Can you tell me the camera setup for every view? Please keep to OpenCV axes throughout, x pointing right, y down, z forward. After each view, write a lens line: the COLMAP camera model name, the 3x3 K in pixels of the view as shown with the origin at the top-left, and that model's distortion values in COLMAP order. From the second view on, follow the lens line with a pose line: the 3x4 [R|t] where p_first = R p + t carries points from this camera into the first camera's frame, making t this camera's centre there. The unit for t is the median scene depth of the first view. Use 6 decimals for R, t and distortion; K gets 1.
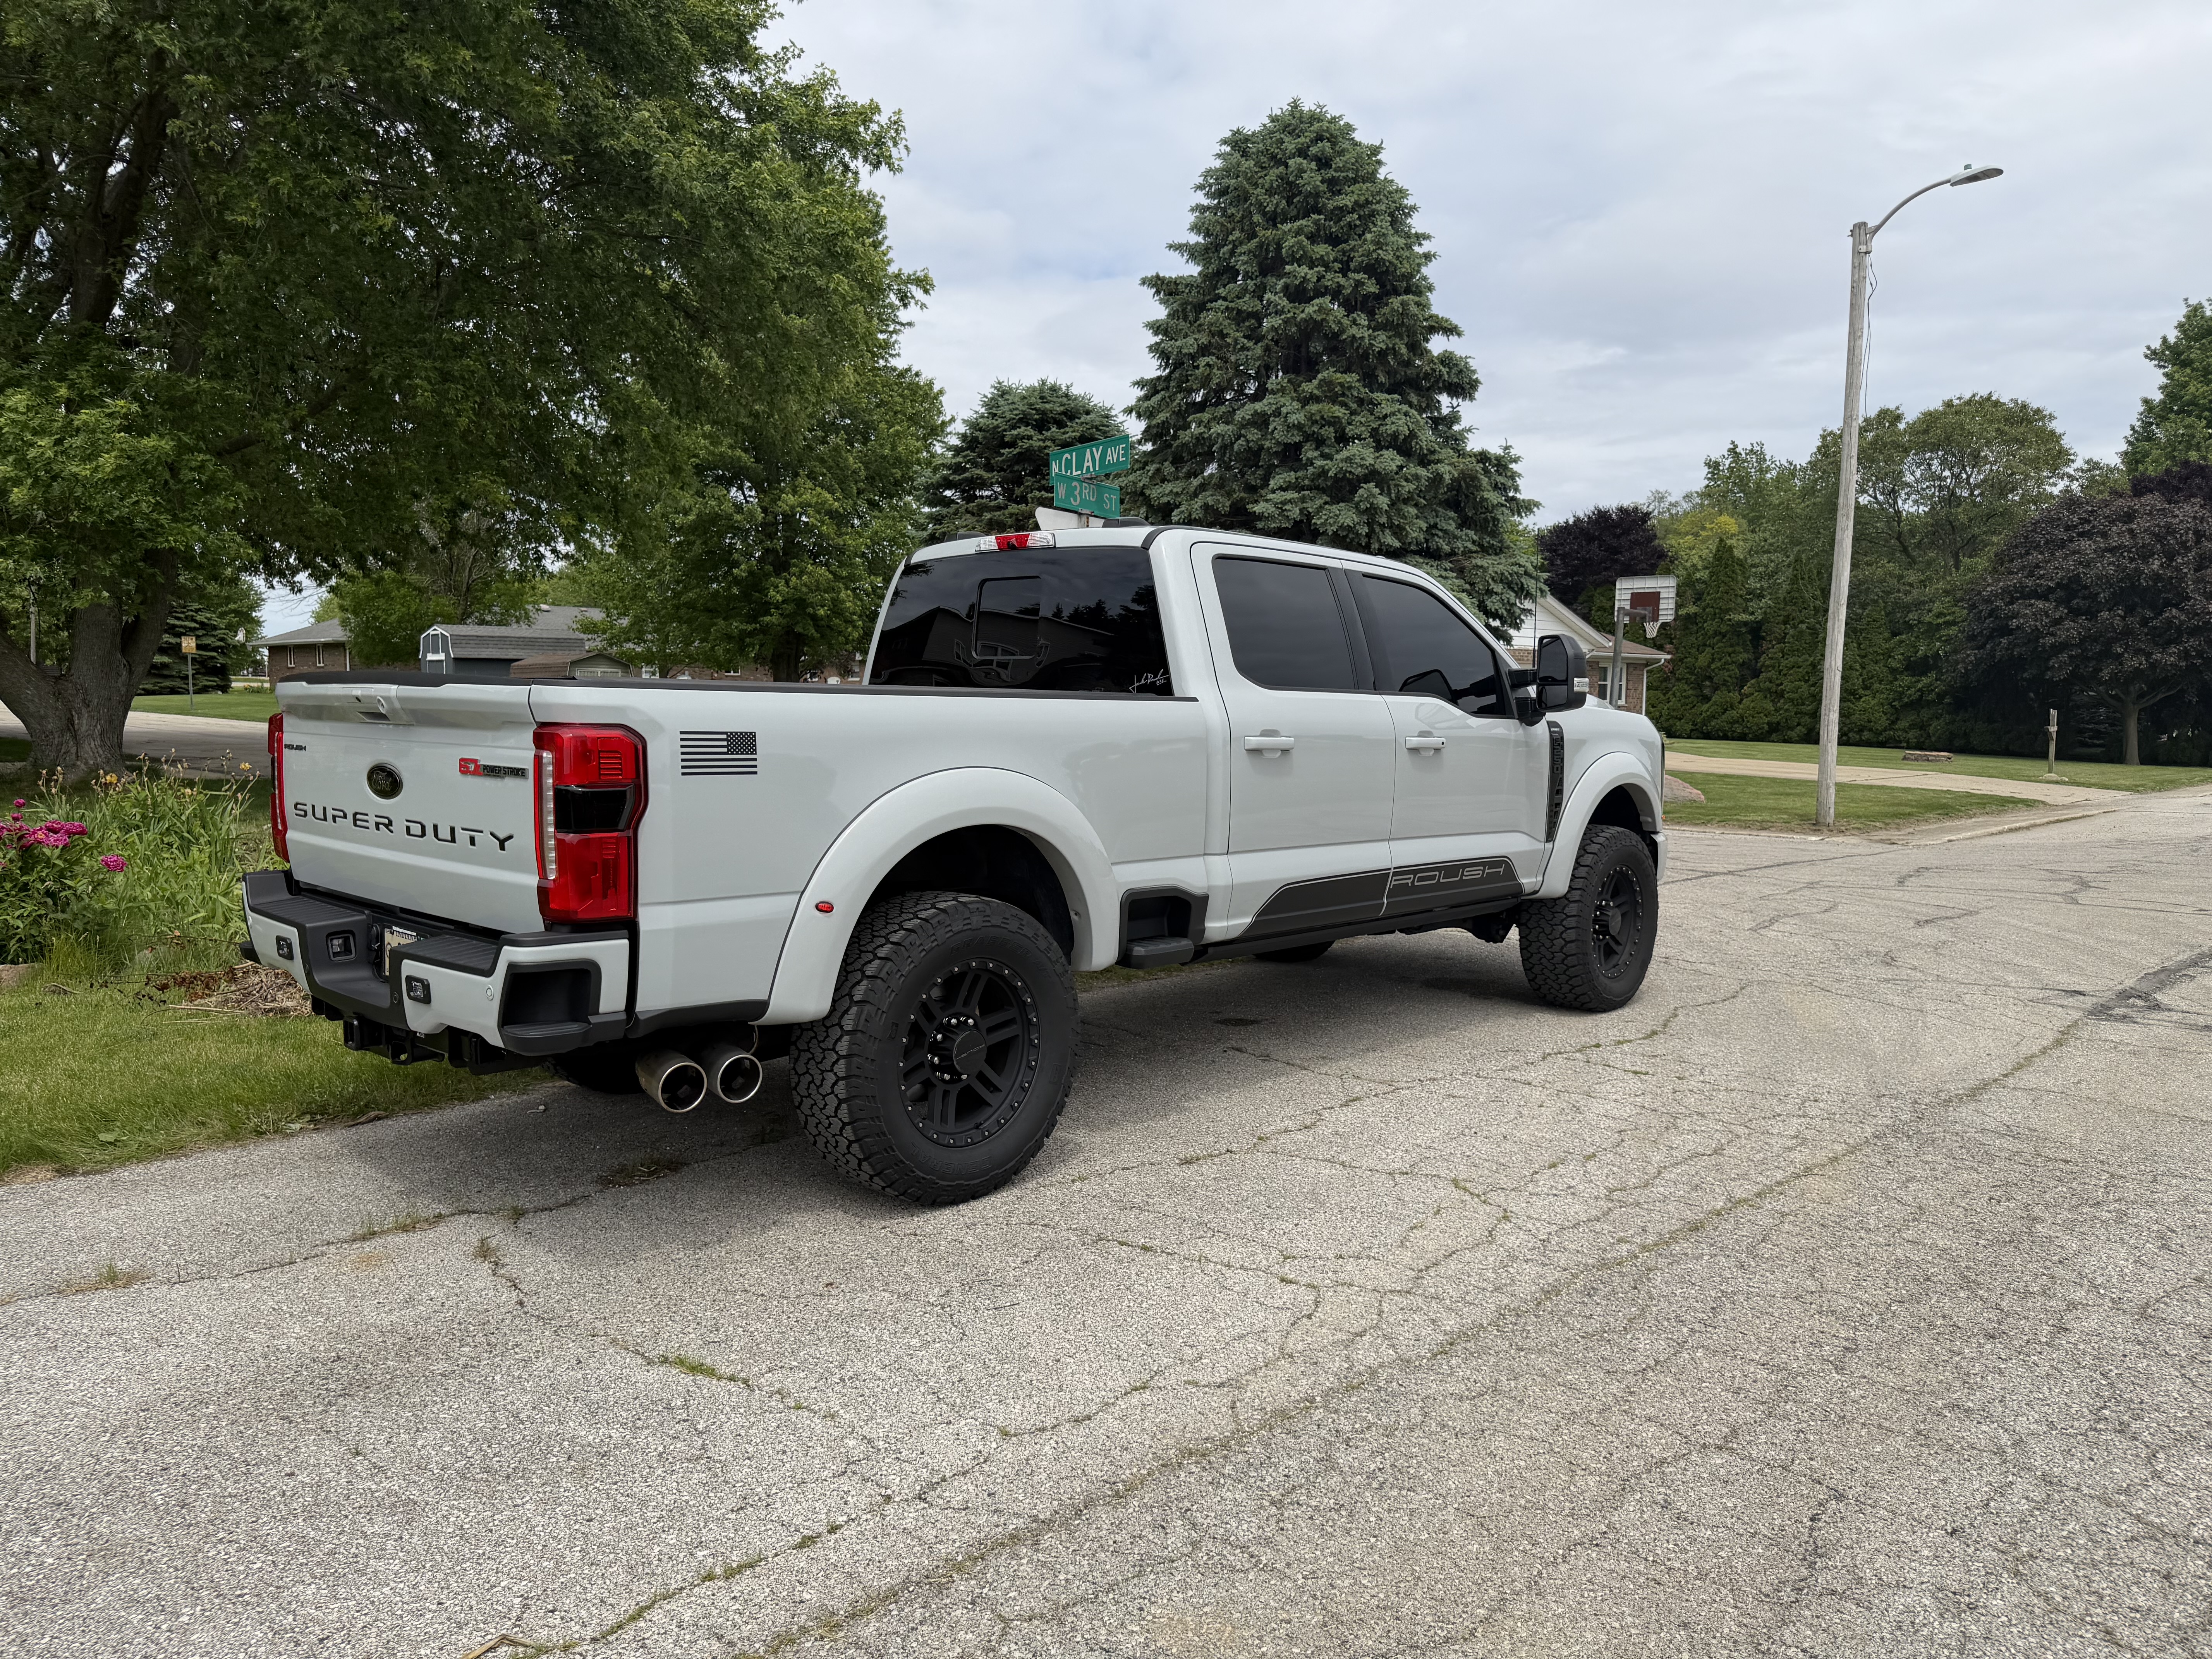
lens RADIAL K [[1542.9, 0, 1106.1], [0, 1542.9, 869.9], [0, 0, 1]] dist [0.054343, -0.101139]
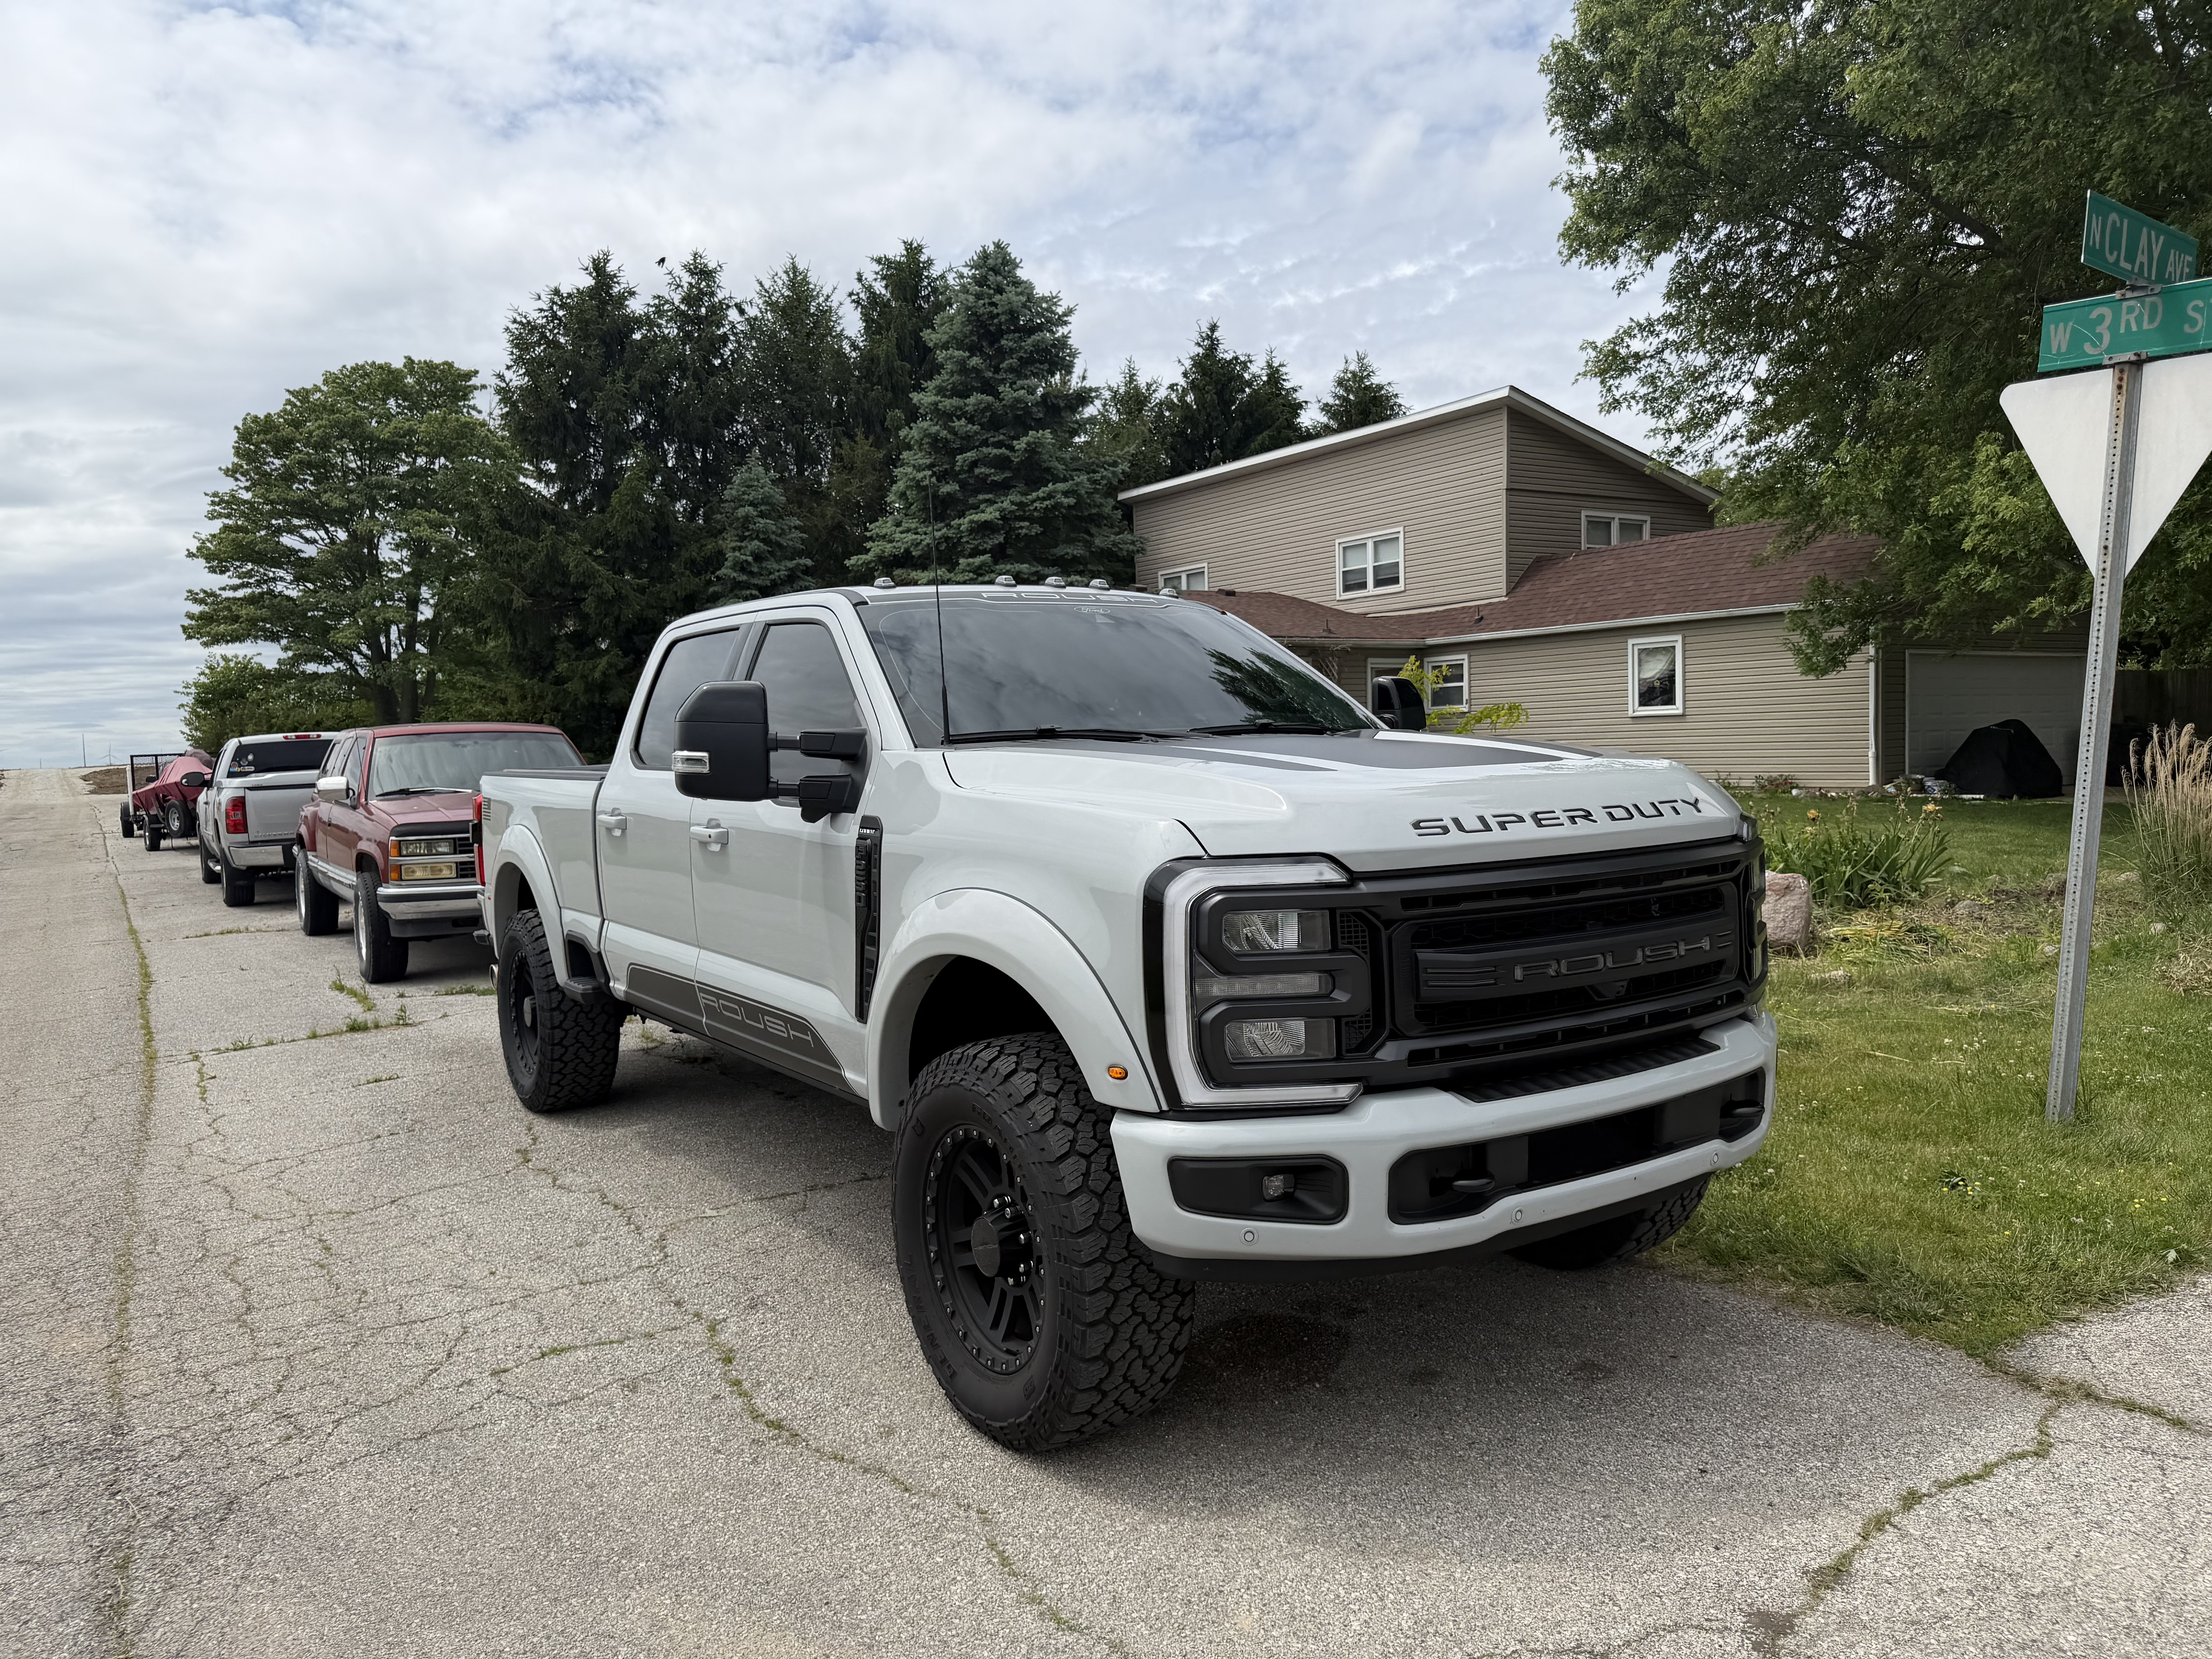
lens RADIAL K [[1542.9, 0, 1106.1], [0, 1542.9, 869.9], [0, 0, 1]] dist [0.054343, -0.101139]
pose [[-0.204063, 0.078060, -0.975841, 1.060539], [-0.080259, 0.992126, 0.096146, -0.177613], [0.975662, 0.097940, -0.196191, 1.534762]]
